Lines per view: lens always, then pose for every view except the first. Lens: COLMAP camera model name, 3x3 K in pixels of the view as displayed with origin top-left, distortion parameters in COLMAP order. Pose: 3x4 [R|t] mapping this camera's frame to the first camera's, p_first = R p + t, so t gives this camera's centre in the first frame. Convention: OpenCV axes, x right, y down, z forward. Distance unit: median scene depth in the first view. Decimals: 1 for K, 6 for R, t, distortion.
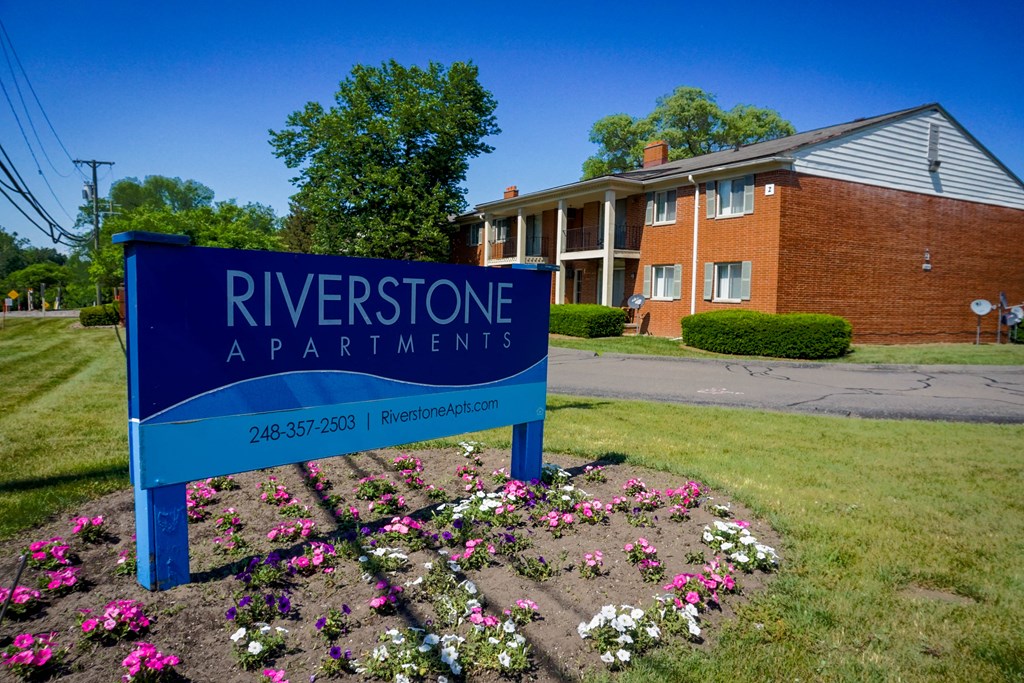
lens RADIAL K [[681.0, 0, 511.7], [0, 681.0, 320.0], [0, 0, 1]] dist [-0.003752, 0.001703]
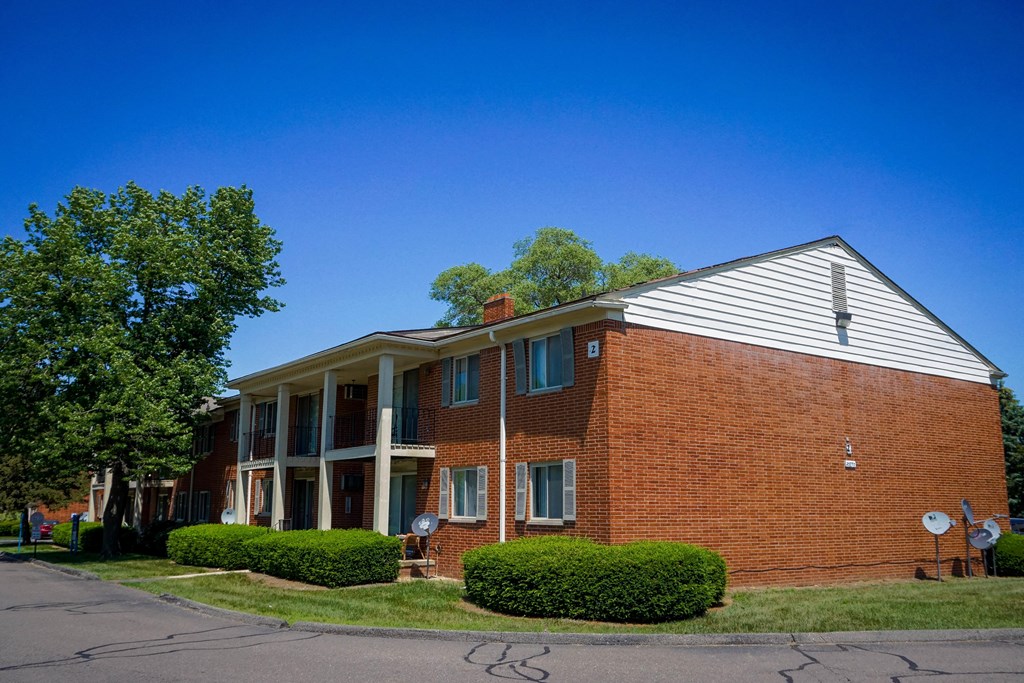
lens RADIAL K [[867.6, 0, 512.0], [0, 867.6, 341.5], [0, 0, 1]] dist [-0.002611, 0.004623]
pose [[0.994412, 0.001139, 0.105567, 0.184674], [0.022522, 0.974633, -0.222673, -0.012315], [-0.103143, 0.223806, 0.969161, 0.168581]]
